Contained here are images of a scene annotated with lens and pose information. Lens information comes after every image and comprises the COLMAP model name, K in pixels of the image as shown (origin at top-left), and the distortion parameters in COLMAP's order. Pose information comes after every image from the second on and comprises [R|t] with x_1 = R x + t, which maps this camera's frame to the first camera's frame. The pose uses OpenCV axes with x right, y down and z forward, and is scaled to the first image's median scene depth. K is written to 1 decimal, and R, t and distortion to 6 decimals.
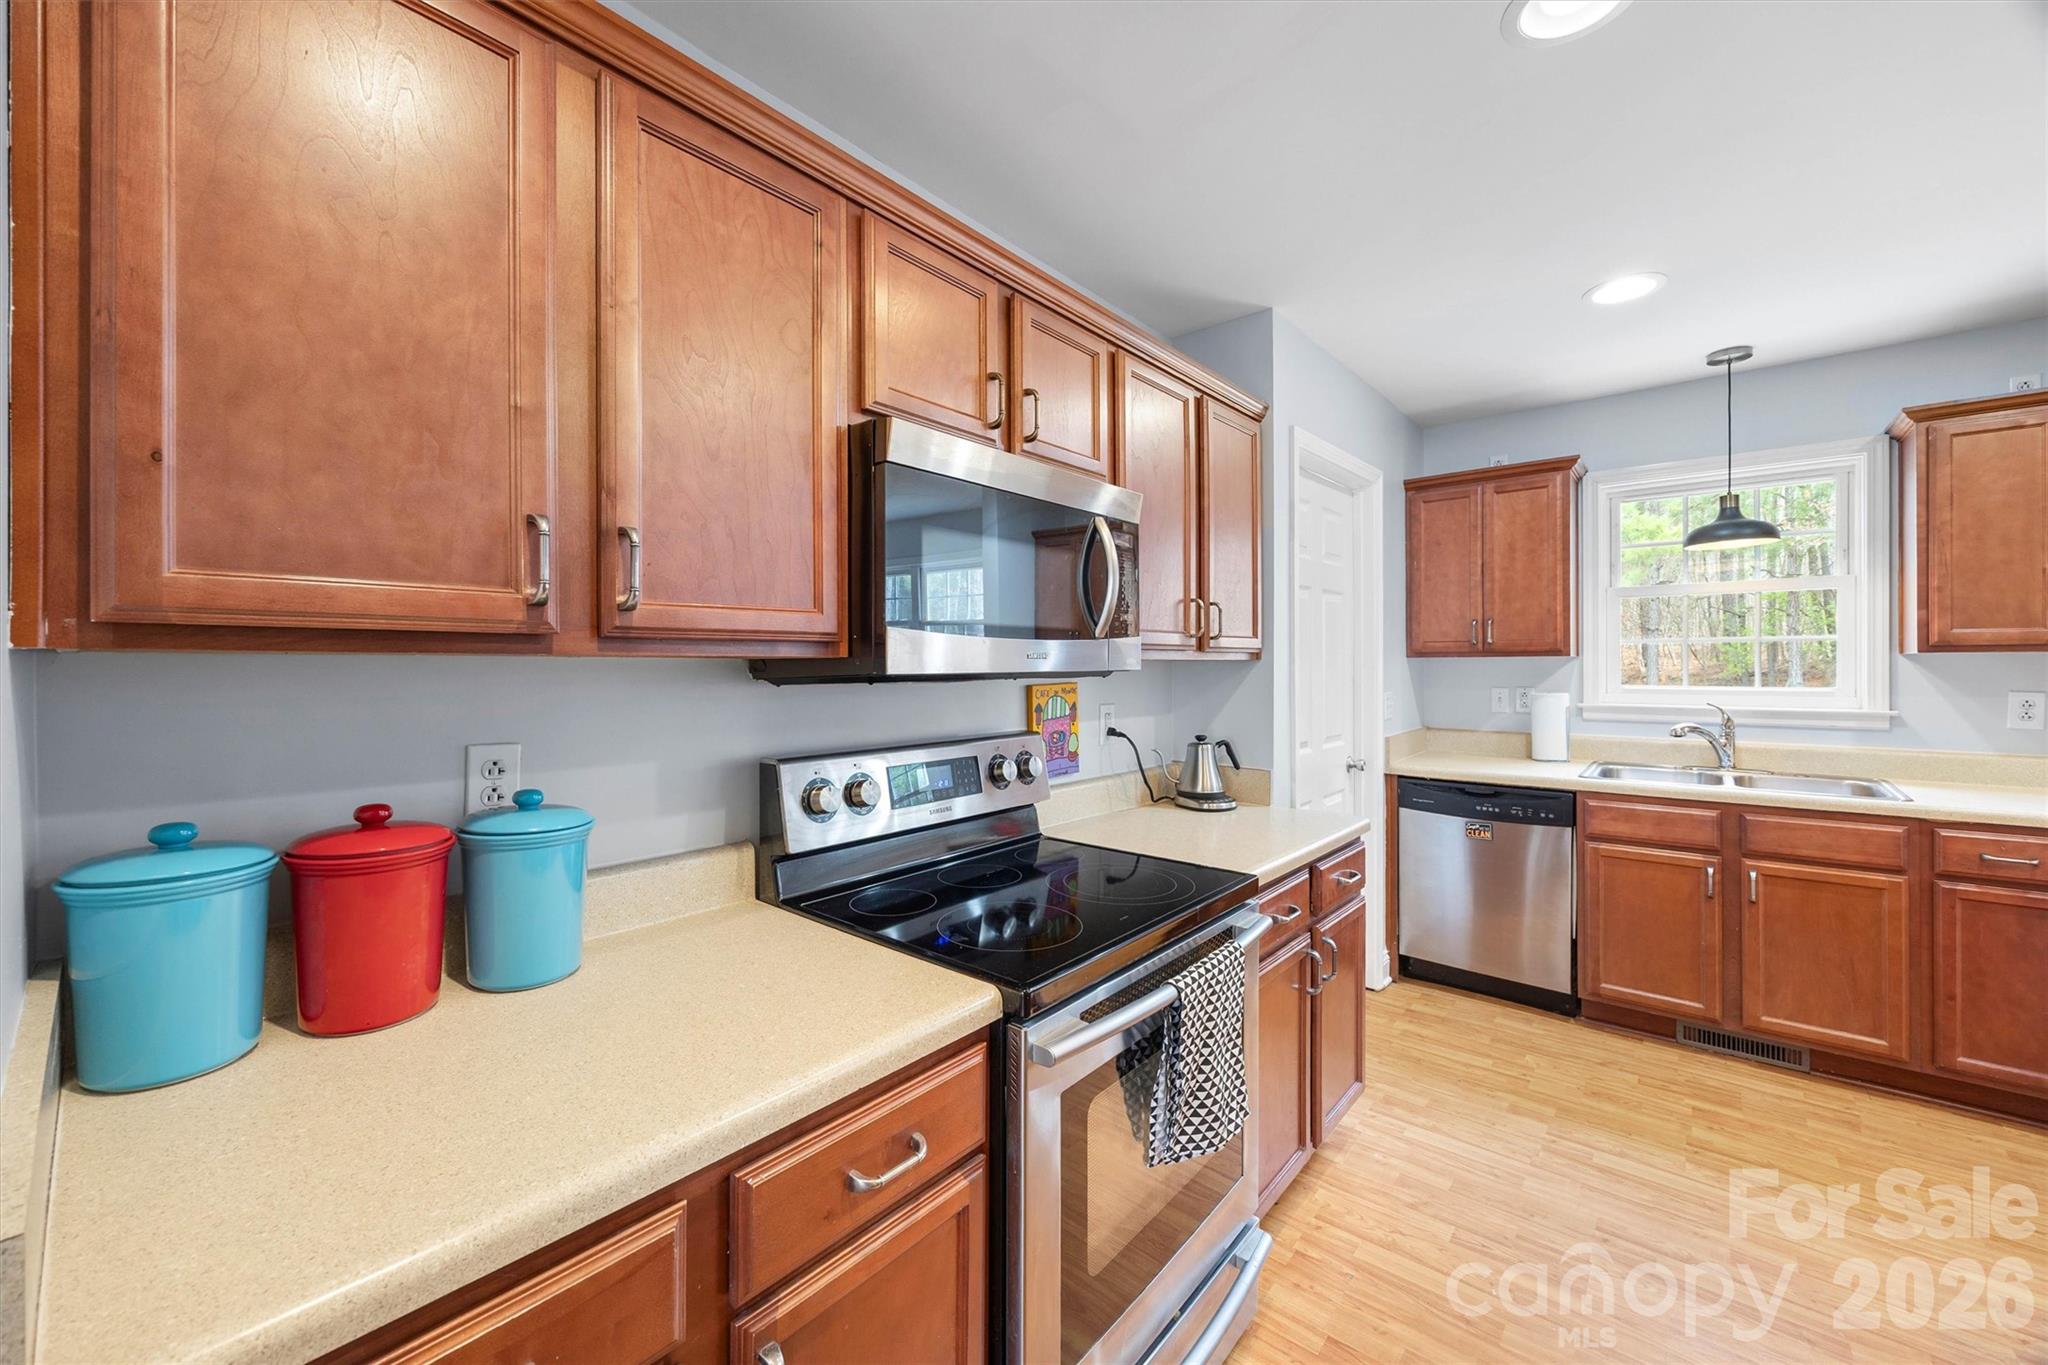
lens RADIAL K [[796.0, 0, 1011.3], [0, 796.0, 657.9], [0, 0, 1]] dist [-0.002328, -0.000217]
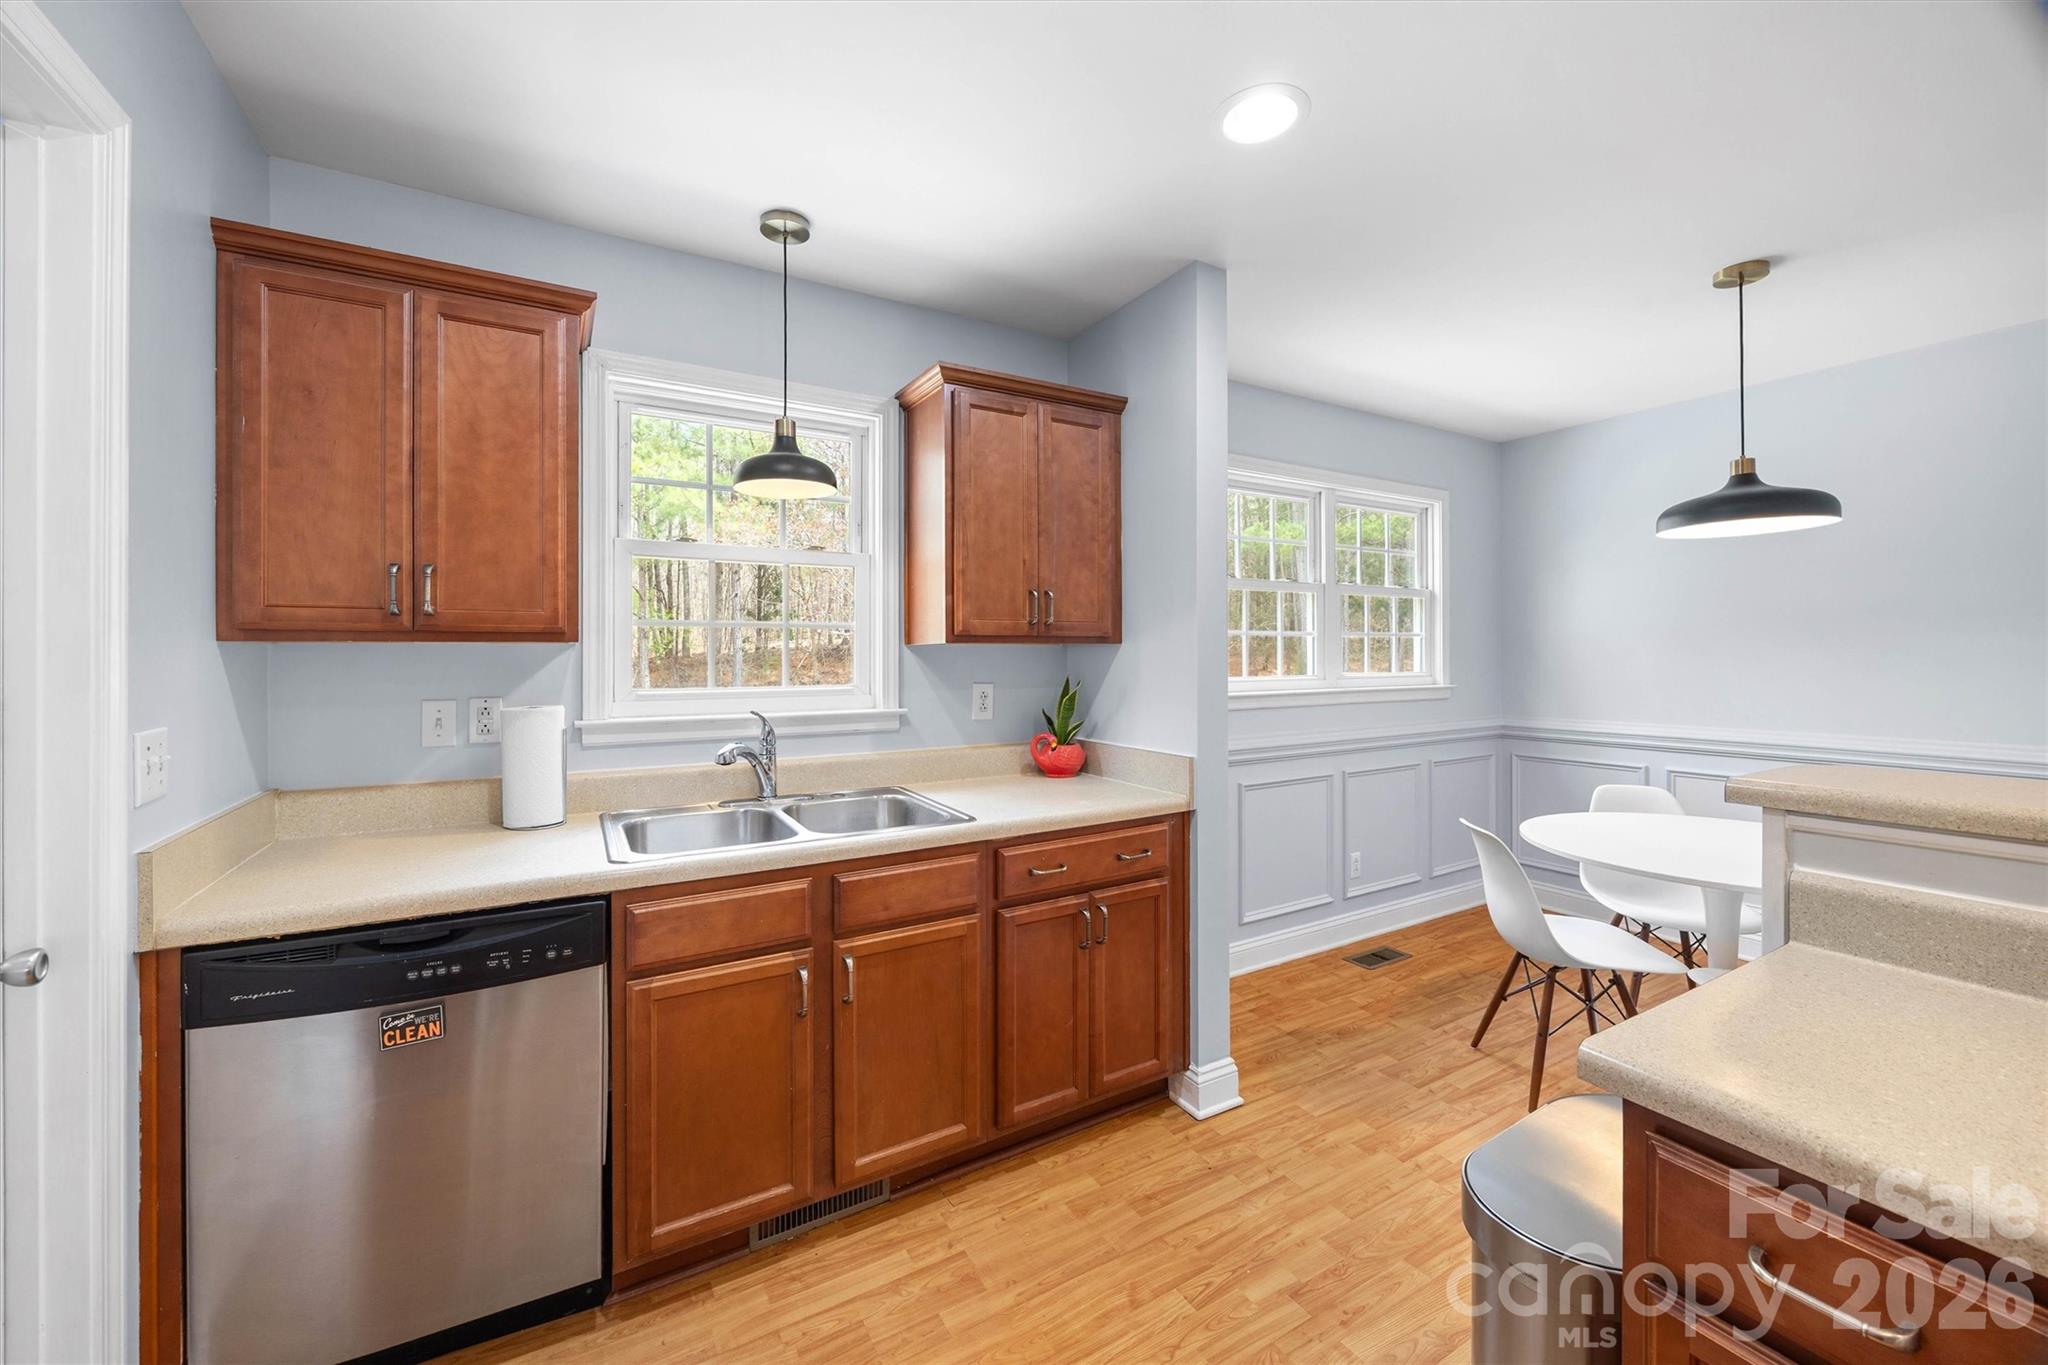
lens RADIAL K [[796.0, 0, 1011.3], [0, 796.0, 657.9], [0, 0, 1]] dist [-0.002328, -0.000217]
pose [[0.336053, 0.001143, 0.941842, 0.283150], [-0.004353, 0.999990, 0.000339, 0.008165], [-0.941833, -0.004214, 0.336055, 0.540352]]
